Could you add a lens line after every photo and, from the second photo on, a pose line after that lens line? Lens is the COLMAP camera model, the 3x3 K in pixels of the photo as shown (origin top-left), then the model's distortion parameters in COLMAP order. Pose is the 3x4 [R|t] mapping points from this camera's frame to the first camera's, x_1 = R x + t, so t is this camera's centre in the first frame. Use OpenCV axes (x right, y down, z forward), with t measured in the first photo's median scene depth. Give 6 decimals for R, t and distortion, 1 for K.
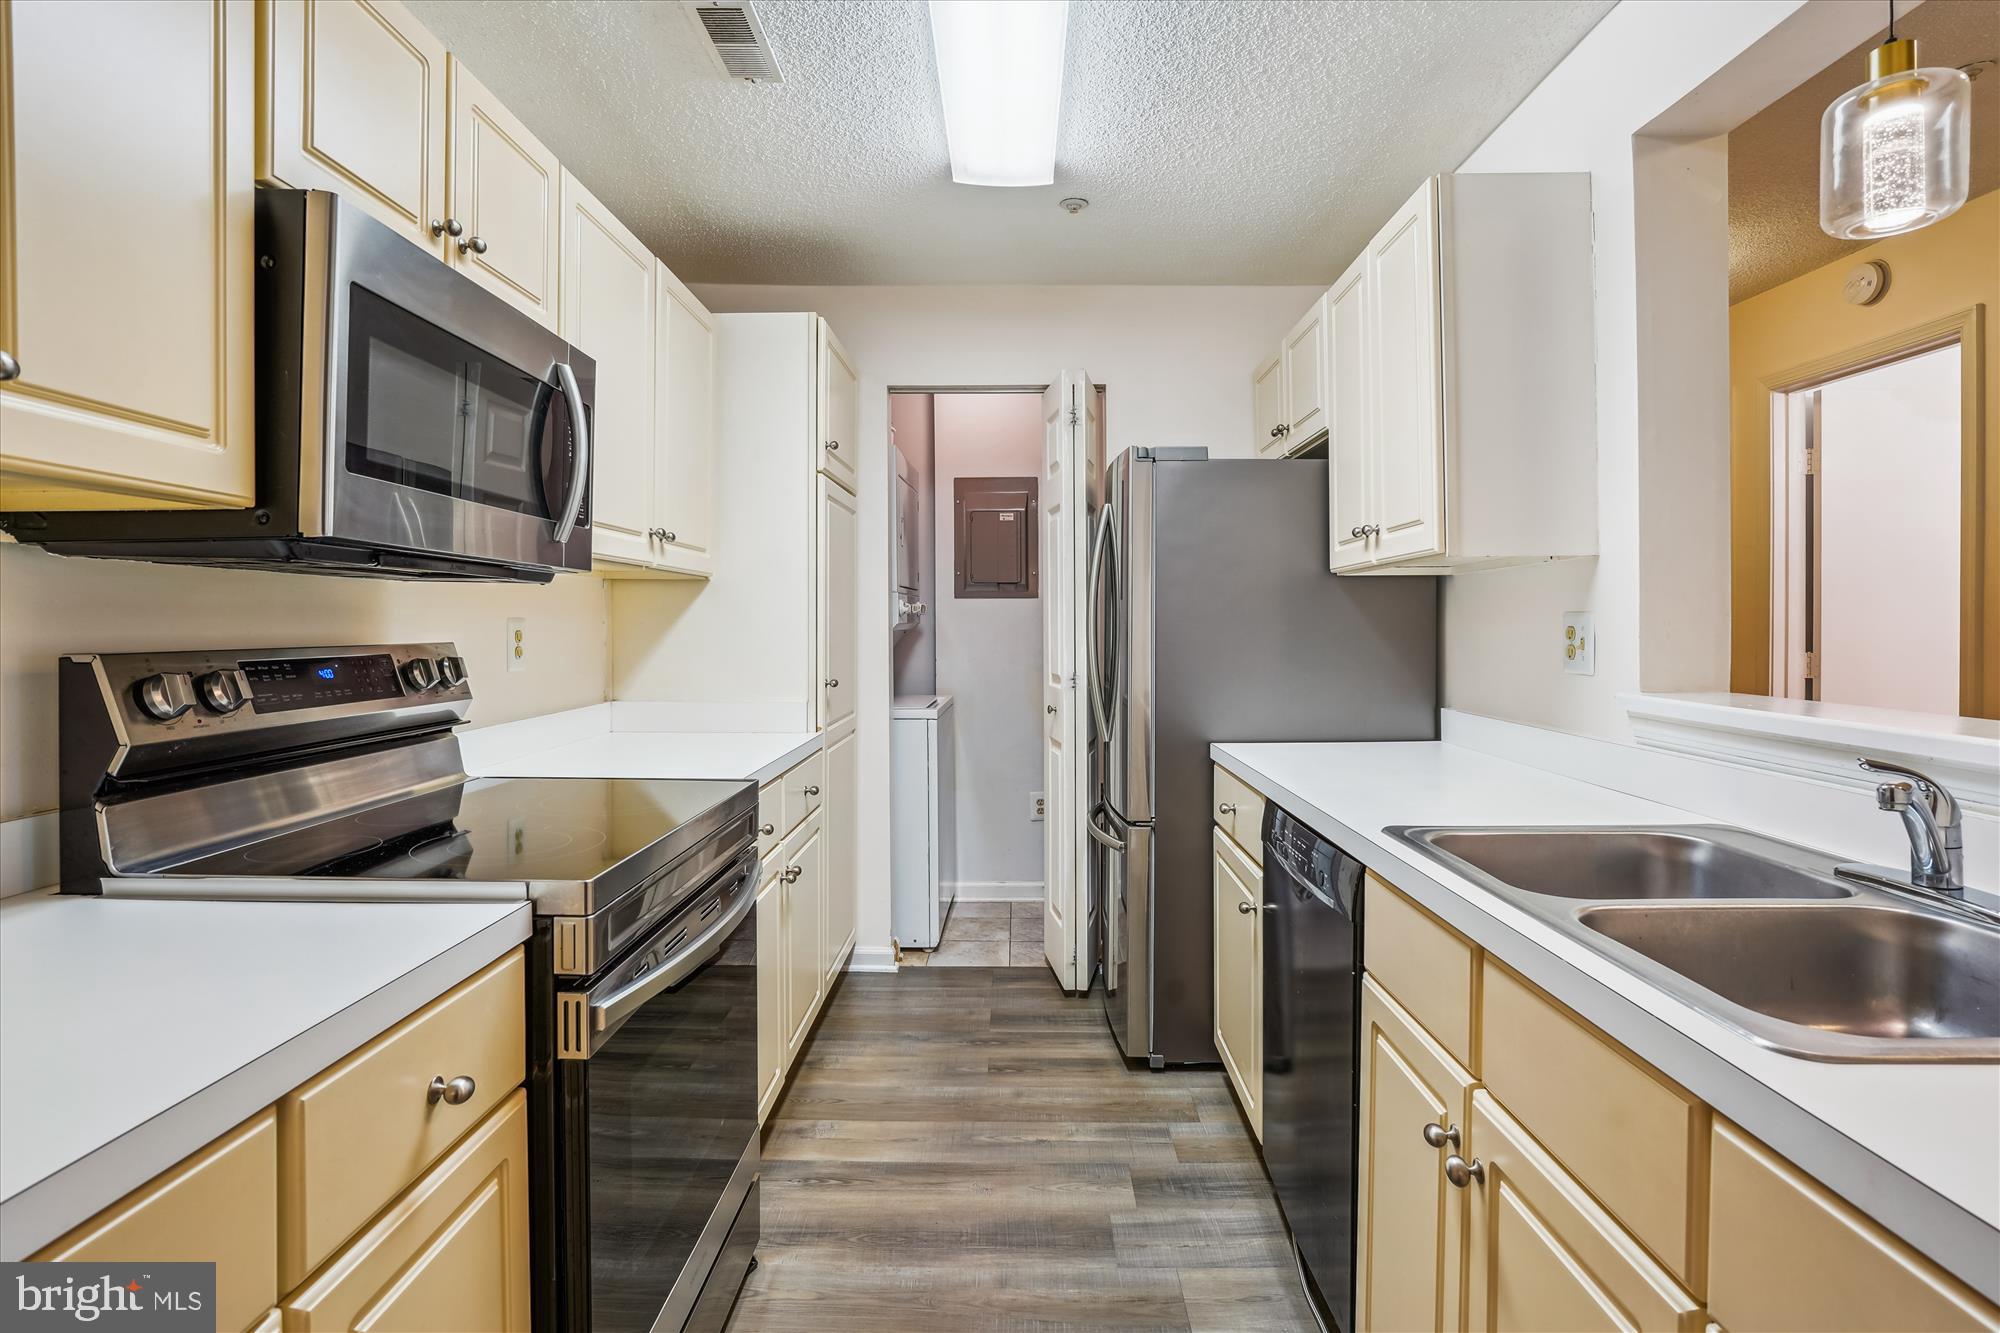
lens RADIAL K [[1001.3, 0, 997.4], [0, 1001.3, 623.3], [0, 0, 1]] dist [-0.038933, 0.011522]
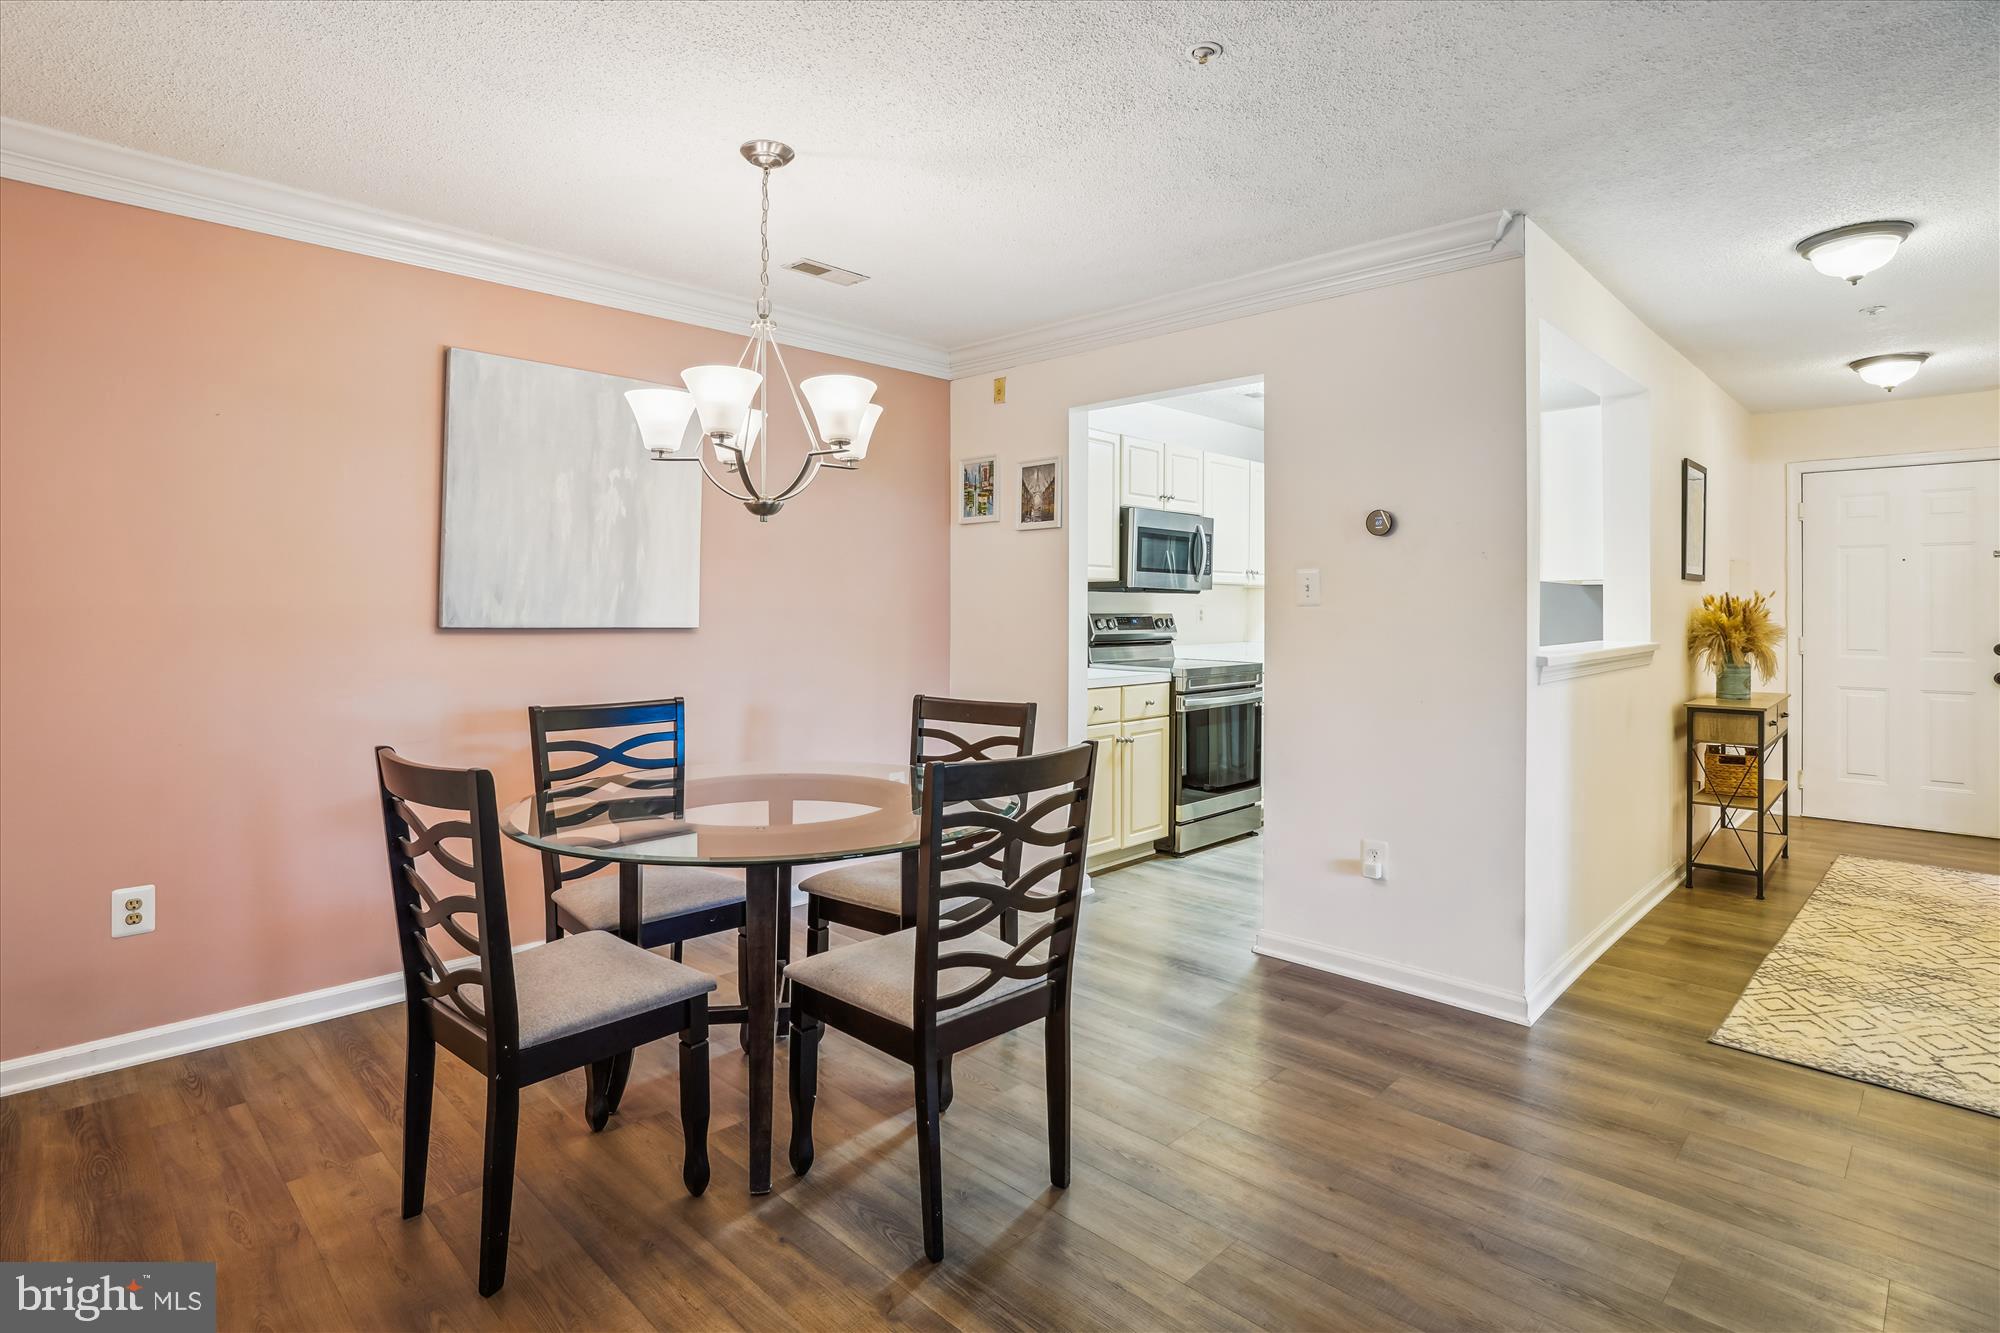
lens RADIAL K [[1000.6, 0, 998.7], [0, 1000.6, 605.1], [0, 0, 1]] dist [-0.022680, 0.000943]
pose [[0.724252, 0.006494, -0.689505, 0.965907], [-0.008022, 0.999967, 0.000991, -0.004736], [0.689489, 0.004813, 0.724280, -1.299246]]
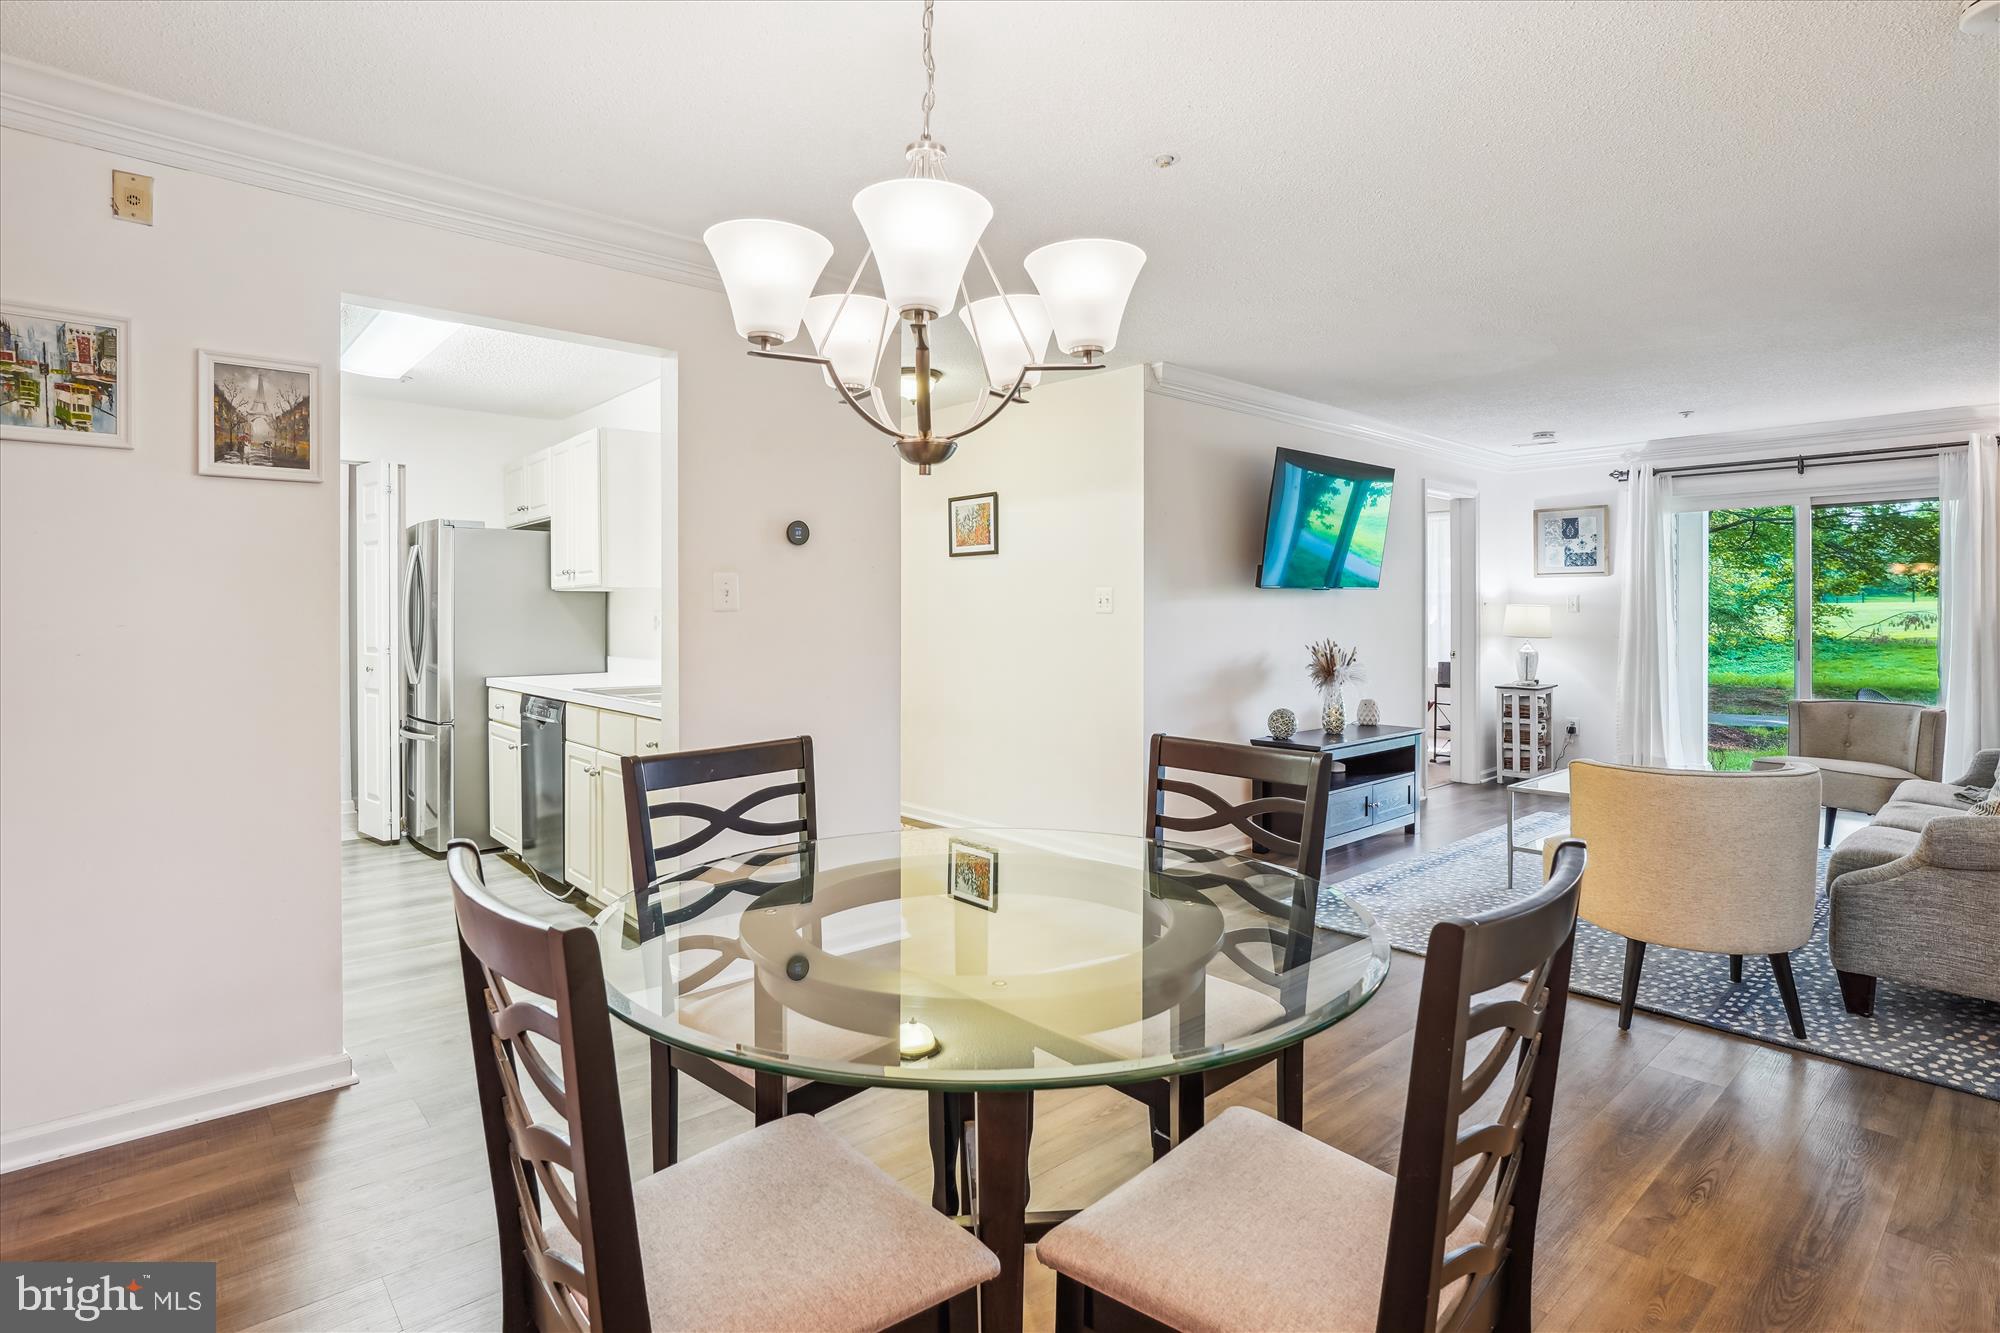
lens RADIAL K [[1007.6, 0, 999.9], [0, 1007.6, 611.7], [0, 0, 1]] dist [-0.028265, 0.000091]
pose [[0.732013, 0.003060, 0.681284, -0.421955], [-0.001991, 0.999995, -0.002353, -0.002824], [-0.681288, 0.000366, 0.732016, -1.216399]]
